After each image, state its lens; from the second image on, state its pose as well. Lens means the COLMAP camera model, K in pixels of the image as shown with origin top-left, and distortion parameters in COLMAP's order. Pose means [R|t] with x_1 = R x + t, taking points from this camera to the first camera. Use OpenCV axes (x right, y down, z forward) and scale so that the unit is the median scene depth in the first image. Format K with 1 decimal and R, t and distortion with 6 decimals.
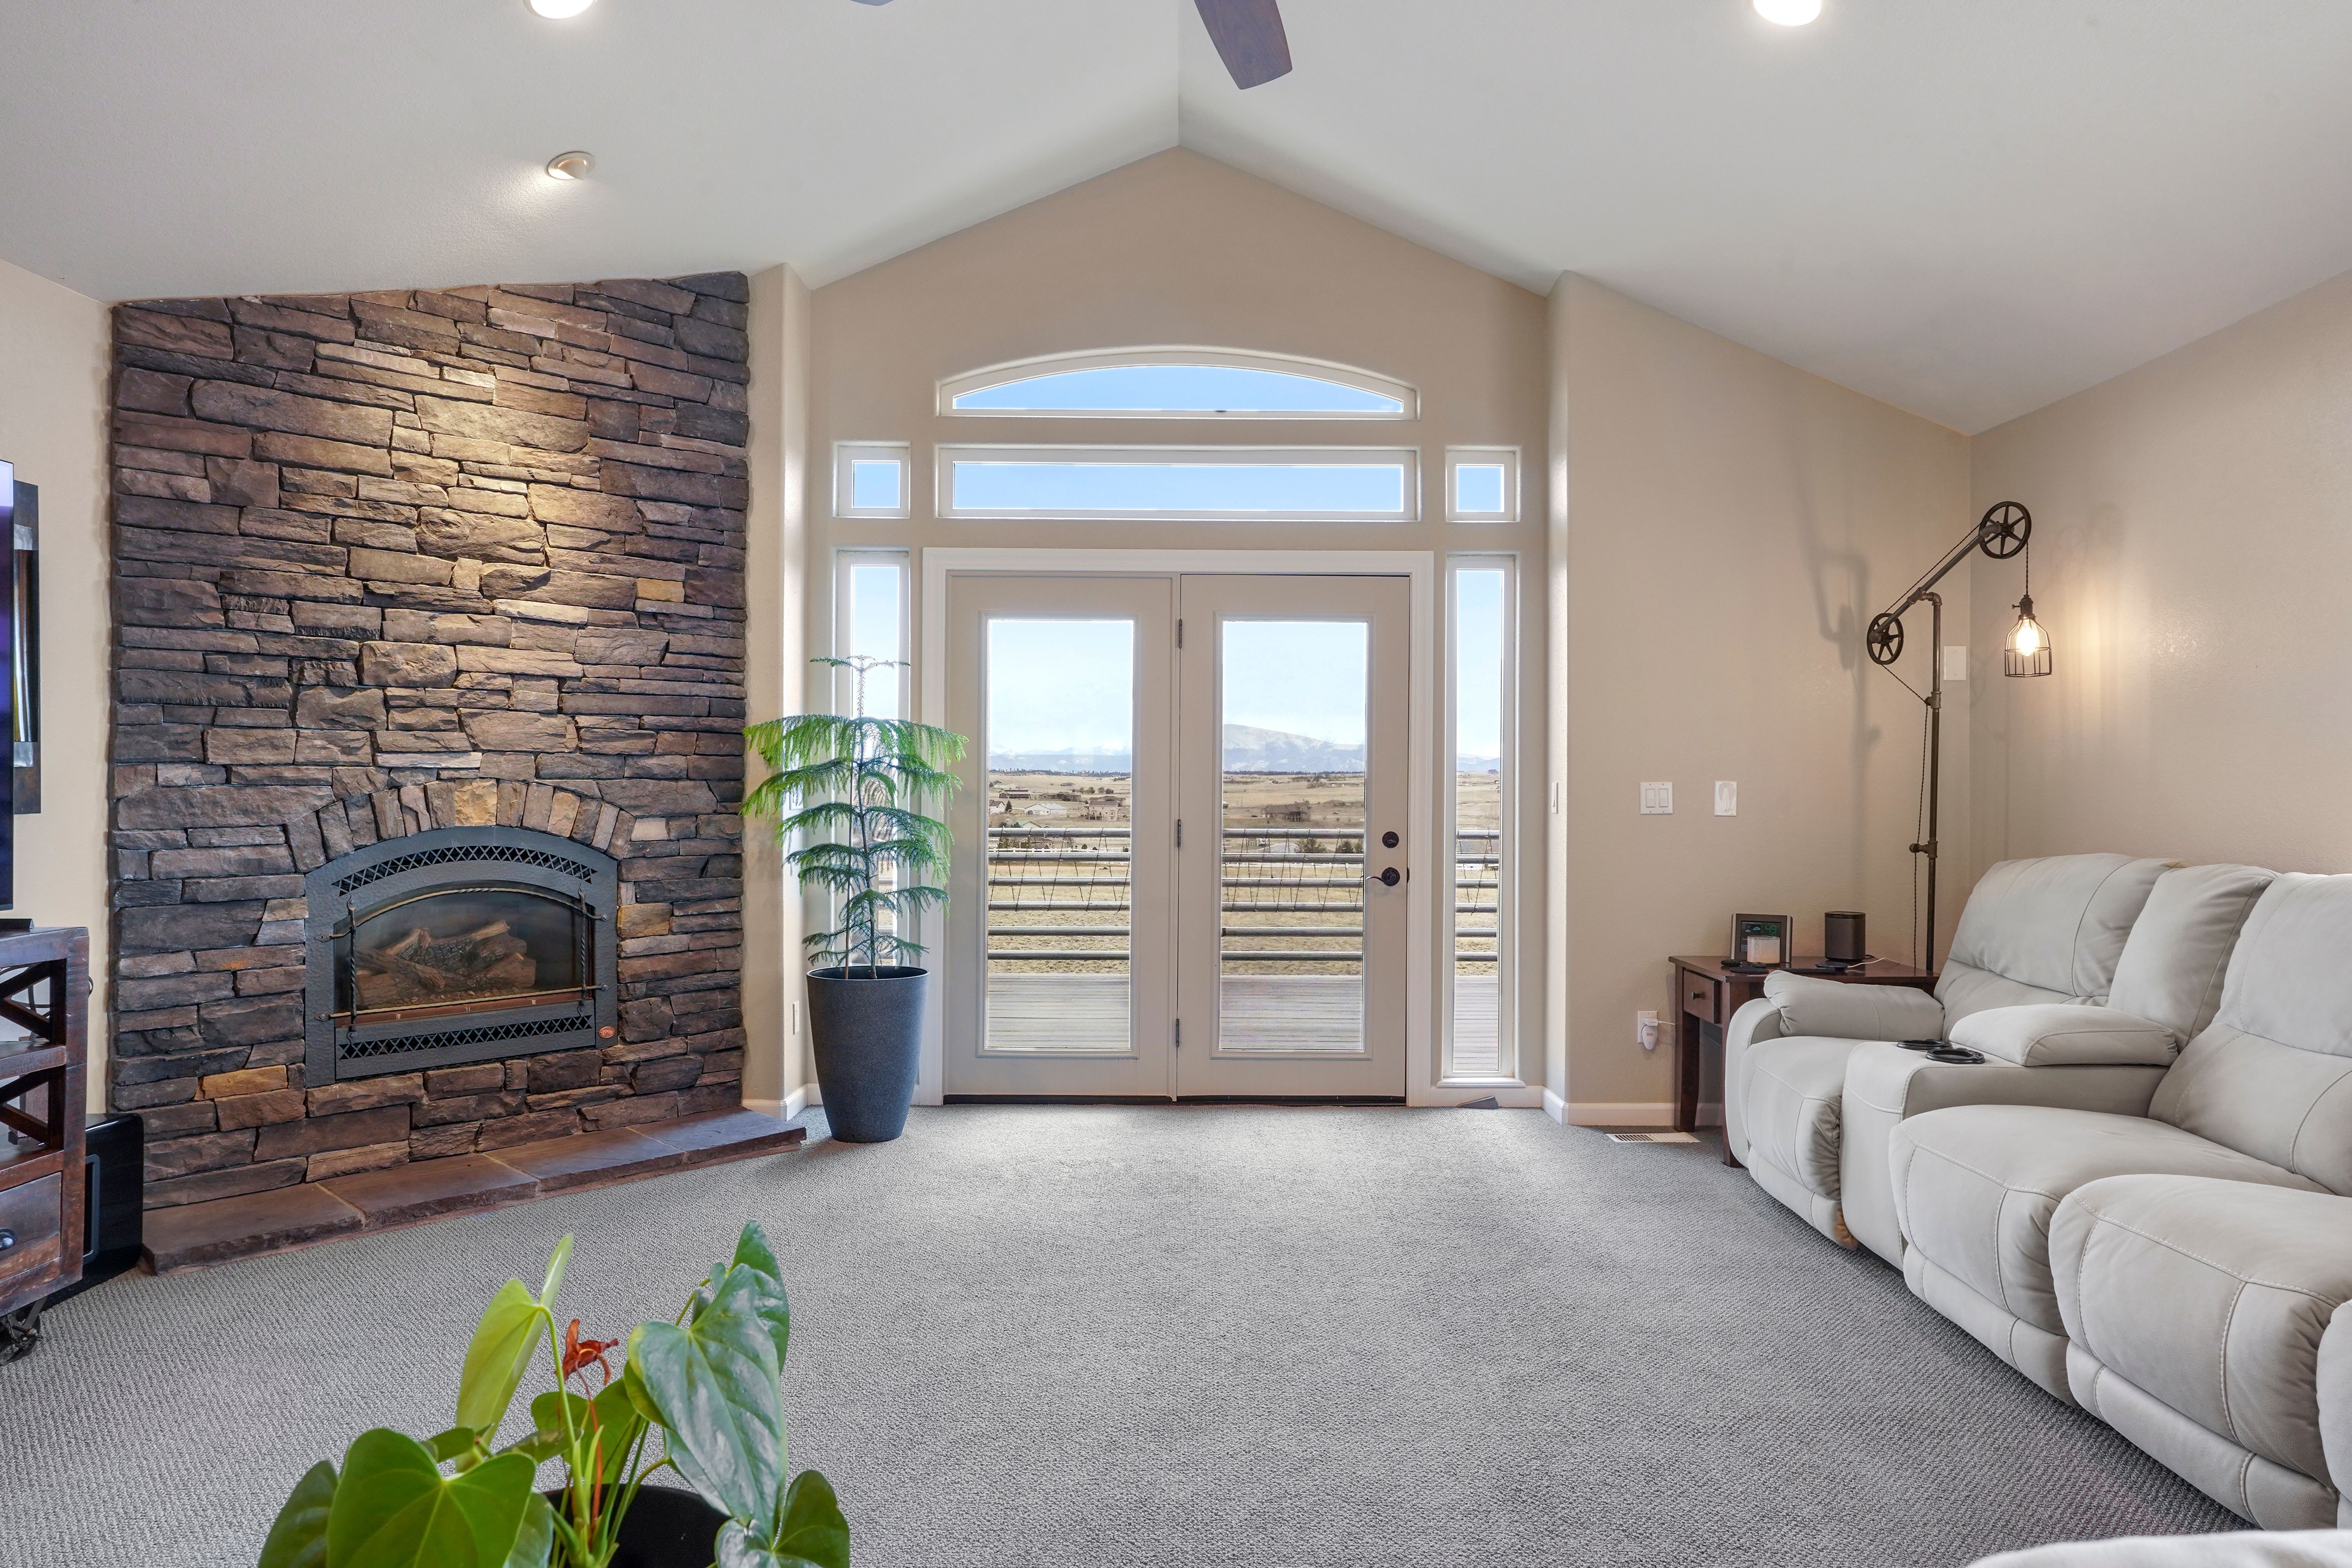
lens RADIAL K [[1451.2, 0, 1176.0], [0, 1451.2, 784.0], [0, 0, 1]] dist [-0.051741, 0.052113]
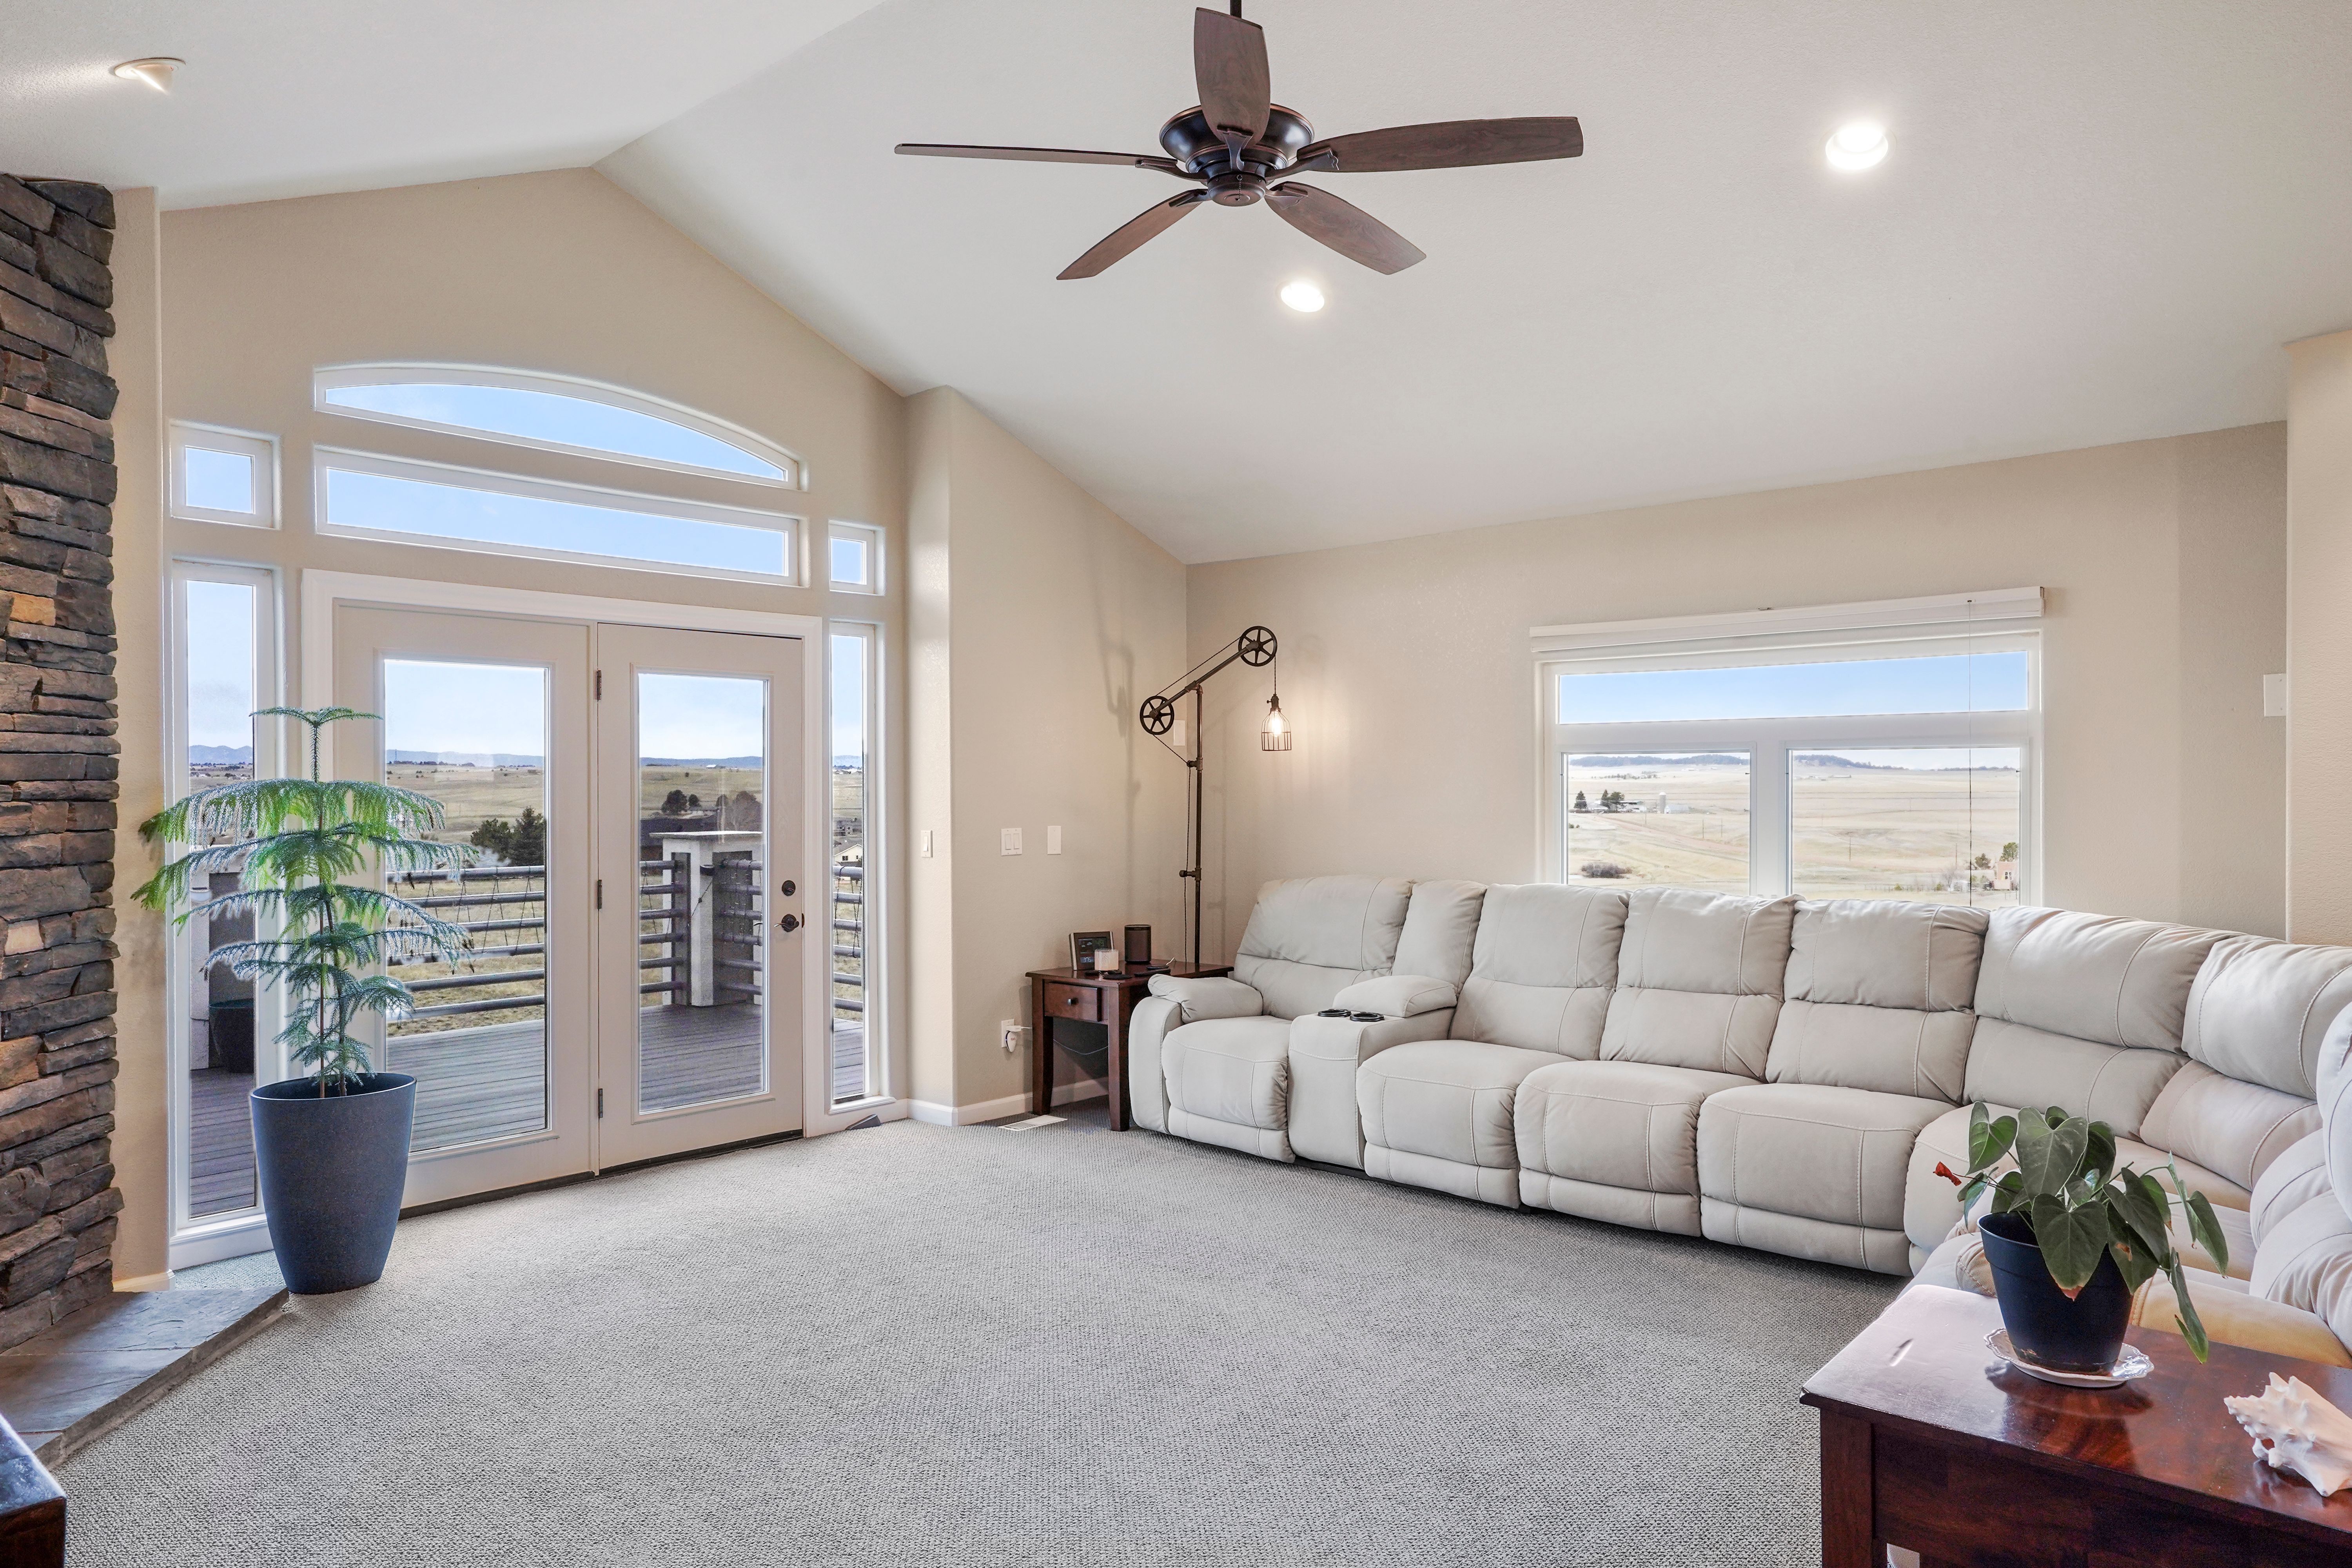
lens RADIAL K [[1538.9, 0, 1176.0], [0, 1538.9, 784.0], [0, 0, 1]] dist [-0.036571, 0.055999]
pose [[0.666175, -0.008508, 0.745747, -0.543400], [0.006513, 0.999963, 0.005589, -0.045601], [-0.745767, 0.001134, 0.666206, 0.048102]]
